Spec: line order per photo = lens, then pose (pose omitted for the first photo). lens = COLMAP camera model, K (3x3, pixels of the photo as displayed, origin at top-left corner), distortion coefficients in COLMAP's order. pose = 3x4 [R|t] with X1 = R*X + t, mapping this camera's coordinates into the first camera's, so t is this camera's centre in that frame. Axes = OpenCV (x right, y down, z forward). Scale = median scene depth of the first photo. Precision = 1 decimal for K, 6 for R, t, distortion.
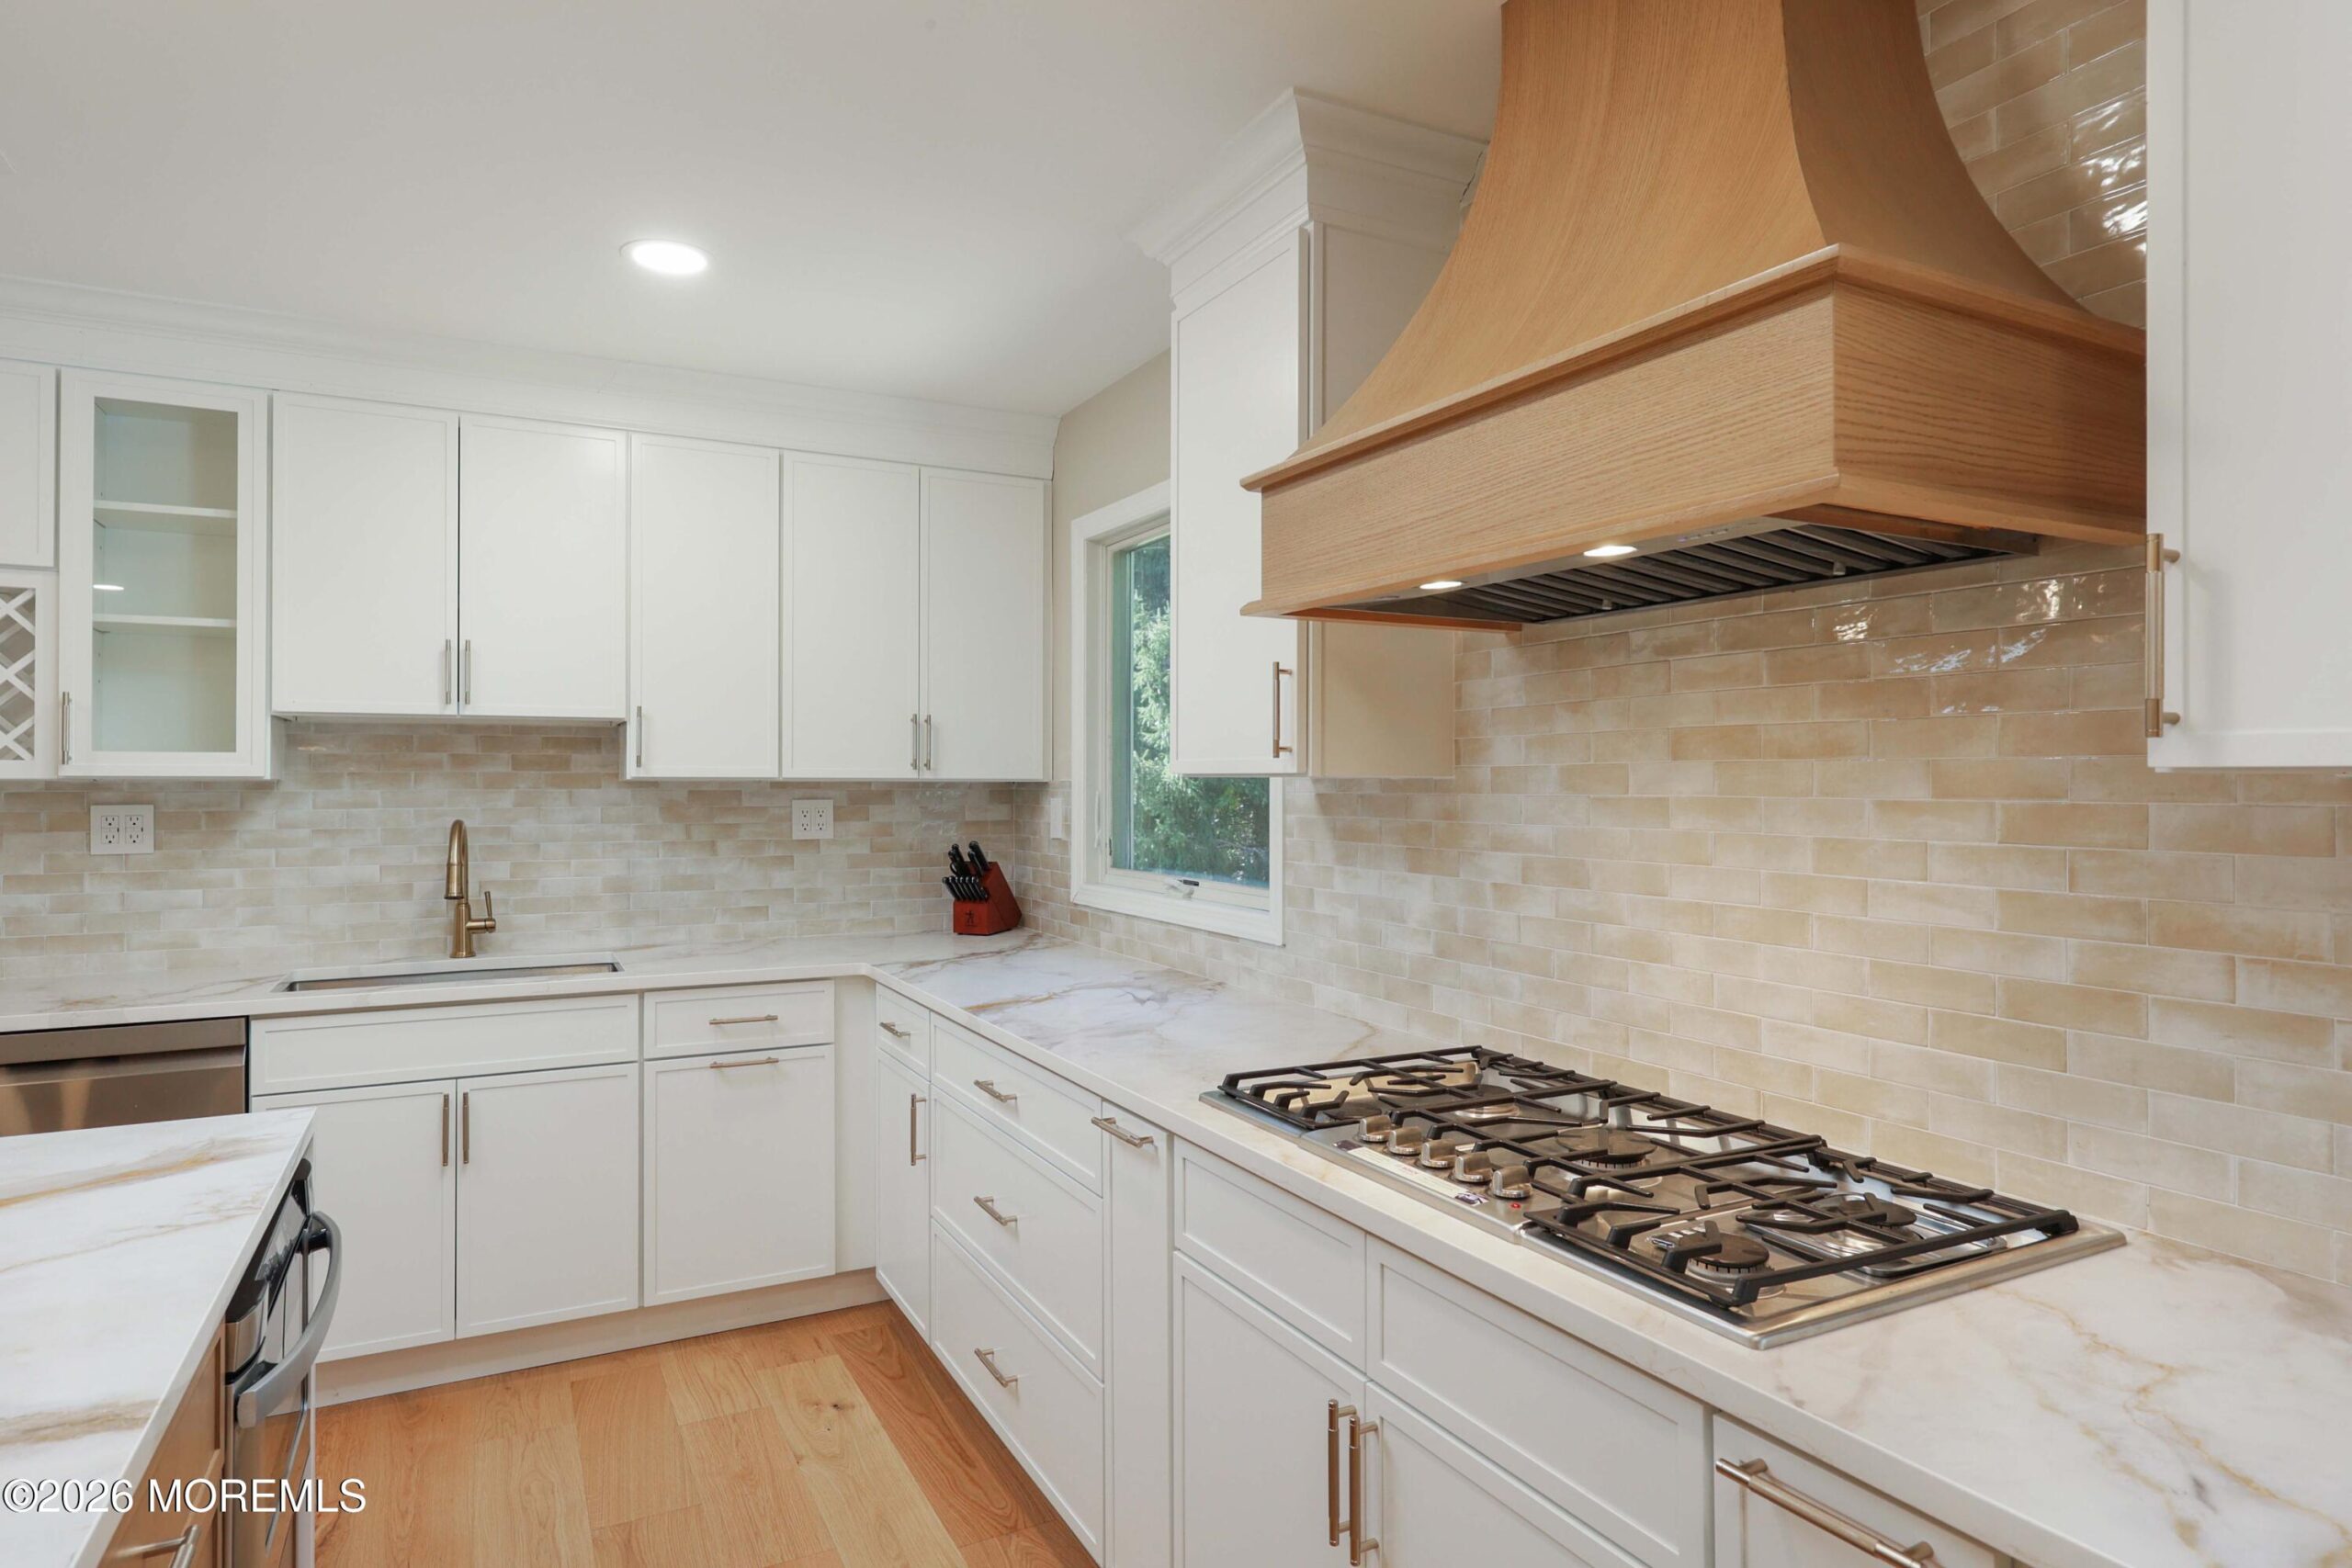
lens RADIAL K [[1297.7, 0, 1182.6], [0, 1297.7, 781.3], [0, 0, 1]] dist [0.000650, -0.001569]
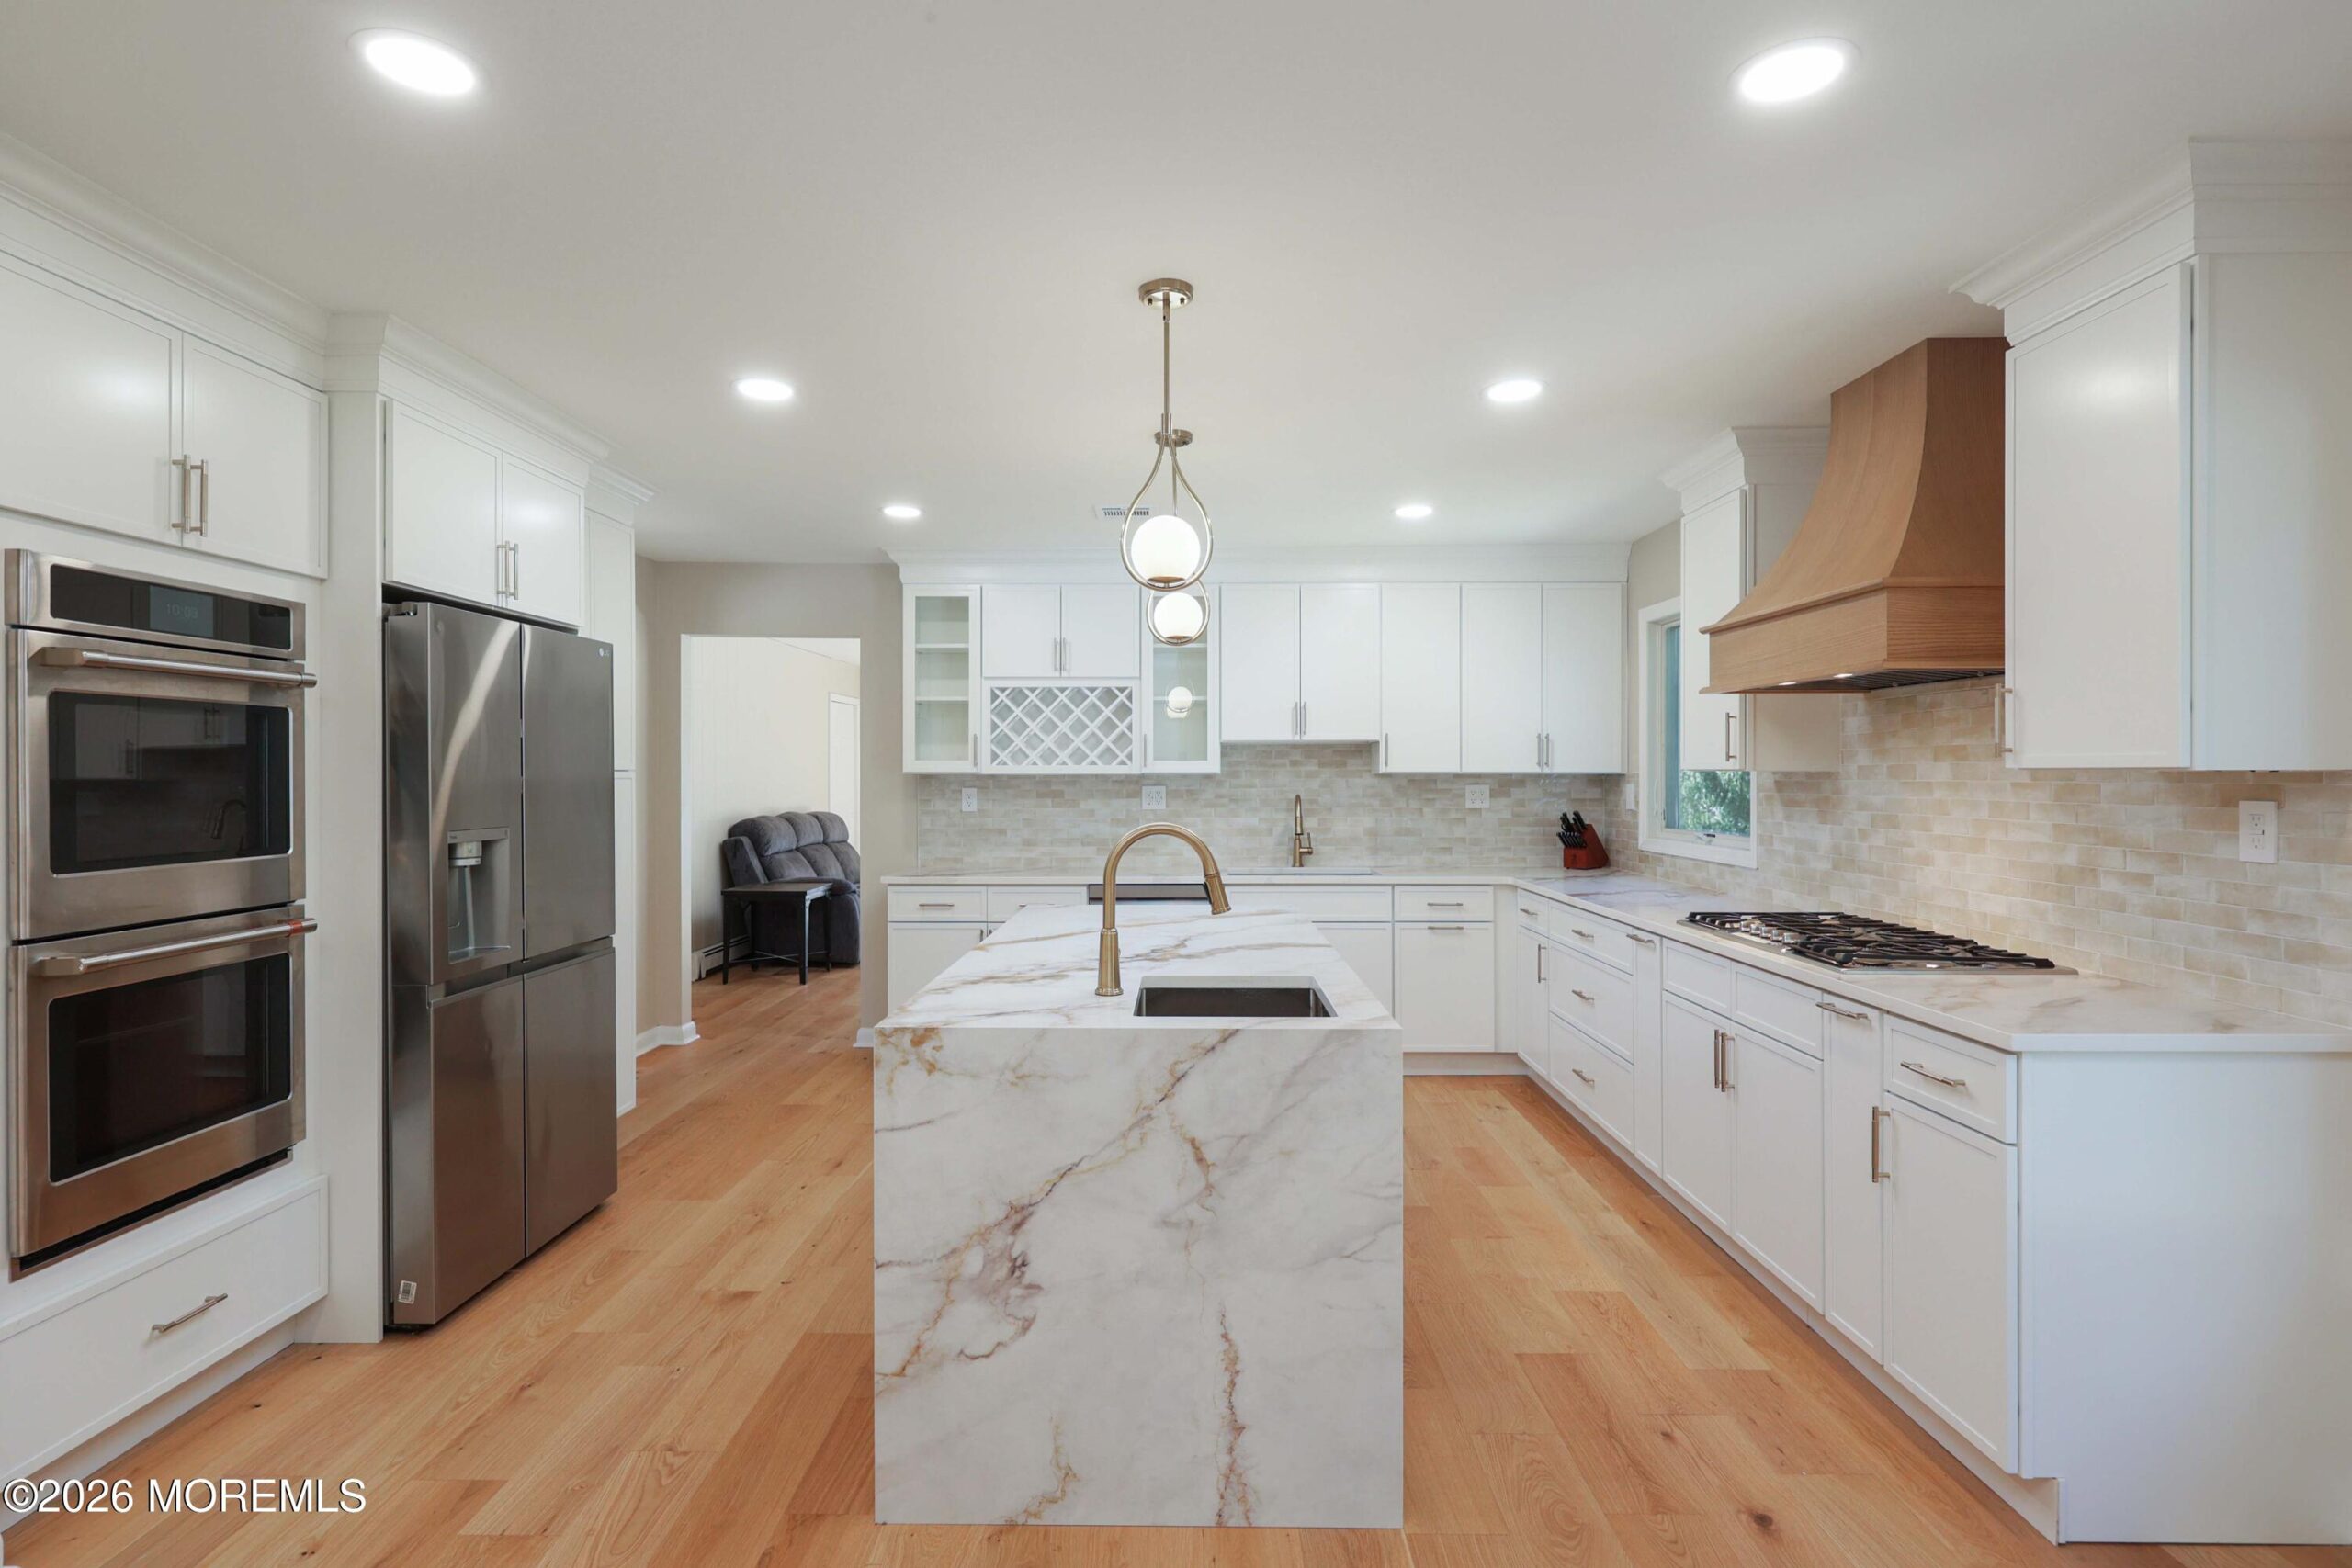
lens RADIAL K [[1194.4, 0, 1175.7], [0, 1194.4, 775.5], [0, 0, 1]] dist [0.000726, 0.000972]
pose [[0.878005, -0.001627, -0.478648, 0.139914], [0.002424, 0.999997, 0.001047, -0.000905], [0.478645, -0.002080, 0.878006, -0.676092]]
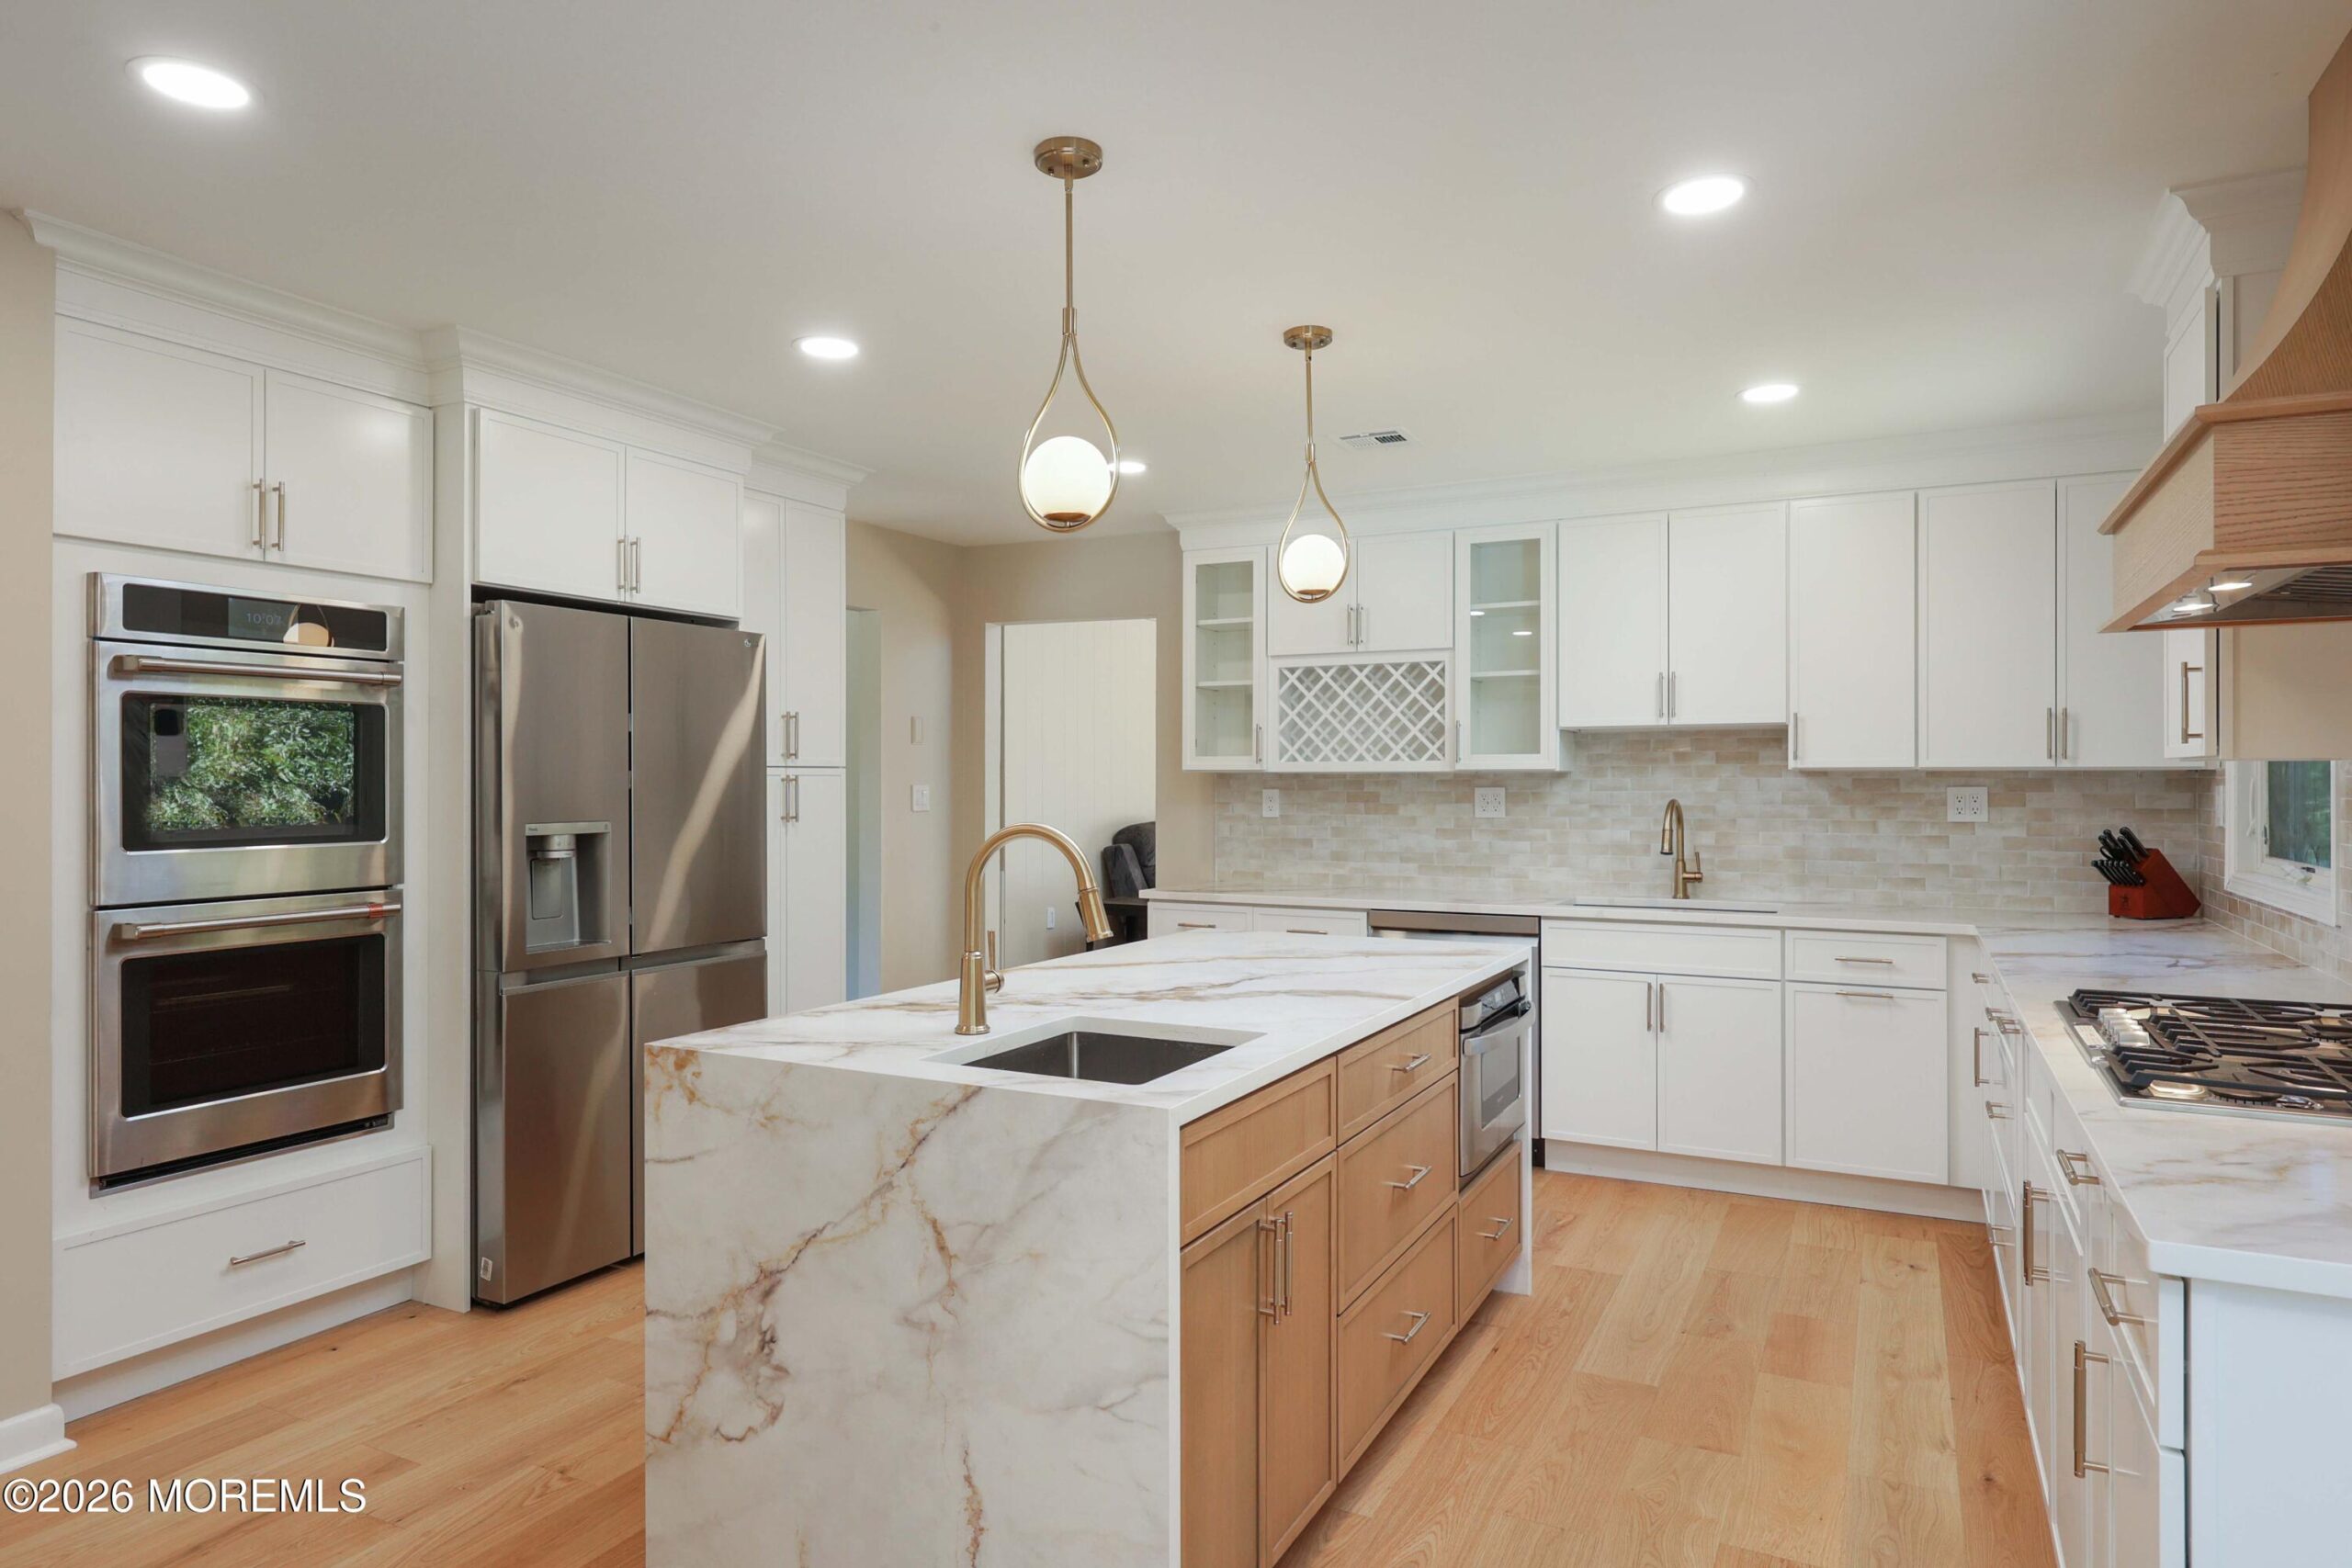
lens RADIAL K [[1412.5, 0, 1167.6], [0, 1412.5, 775.1], [0, 0, 1]] dist [-0.000967, -0.000382]
pose [[0.564195, -0.005157, -0.825626, 0.417028], [0.001877, 0.999986, -0.004963, 0.010575], [0.825640, 0.001250, 0.564197, -0.333953]]
